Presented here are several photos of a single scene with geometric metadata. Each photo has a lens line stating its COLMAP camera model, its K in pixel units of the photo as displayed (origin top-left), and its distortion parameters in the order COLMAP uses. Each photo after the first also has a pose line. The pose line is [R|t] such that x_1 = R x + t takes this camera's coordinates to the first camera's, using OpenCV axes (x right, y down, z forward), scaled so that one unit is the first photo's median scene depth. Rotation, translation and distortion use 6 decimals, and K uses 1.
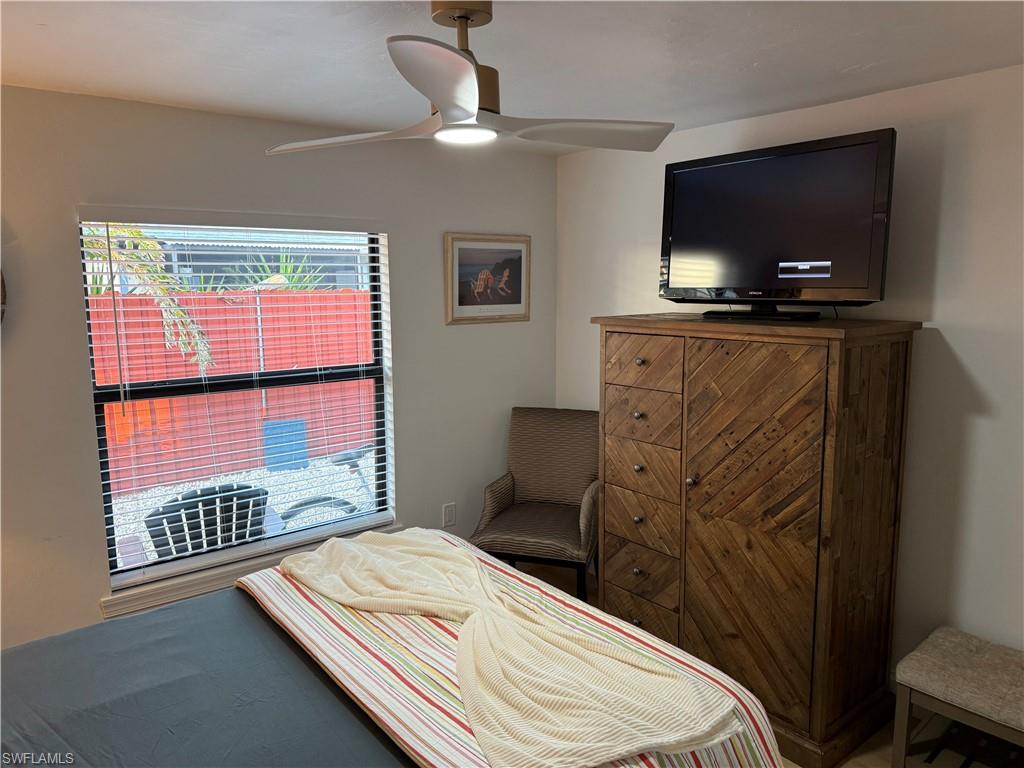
lens RADIAL K [[722.8, 0, 524.1], [0, 722.8, 389.9], [0, 0, 1]] dist [0.134259, -0.189599]
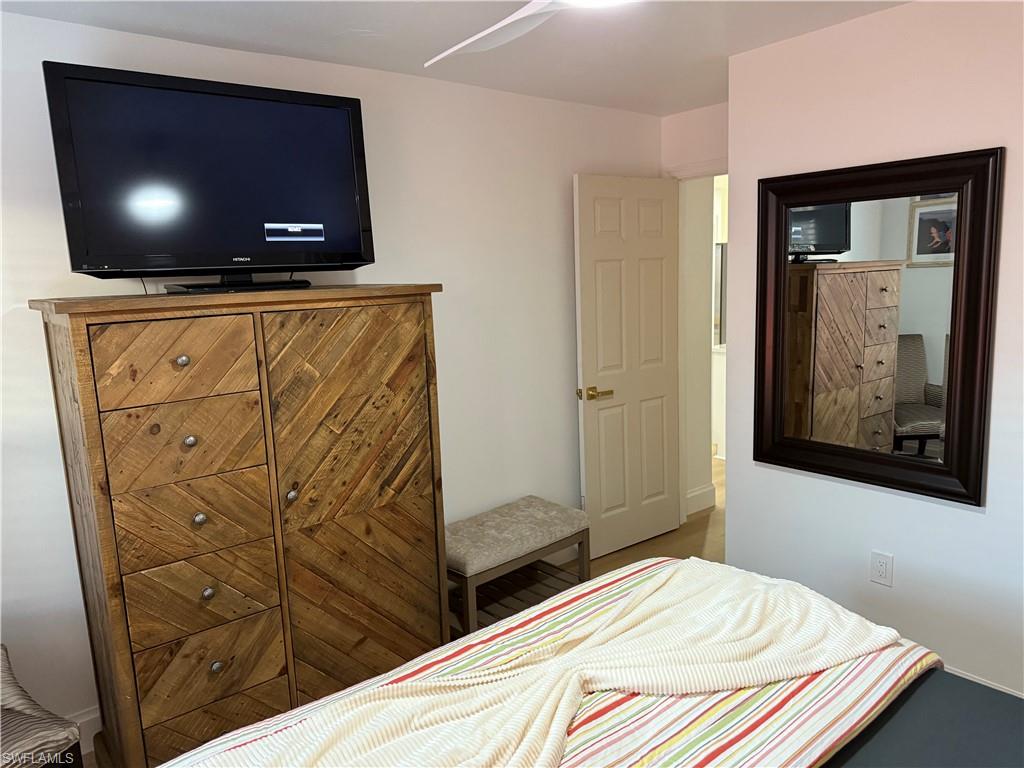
lens RADIAL K [[720.7, 0, 512.0], [0, 720.7, 384.0], [0, 0, 1]] dist [0.133366, -0.175949]
pose [[-0.010942, -0.155224, 0.987819, -0.551321], [0.190773, 0.969408, 0.154445, -0.069513], [-0.981573, 0.190139, 0.019005, 0.754893]]
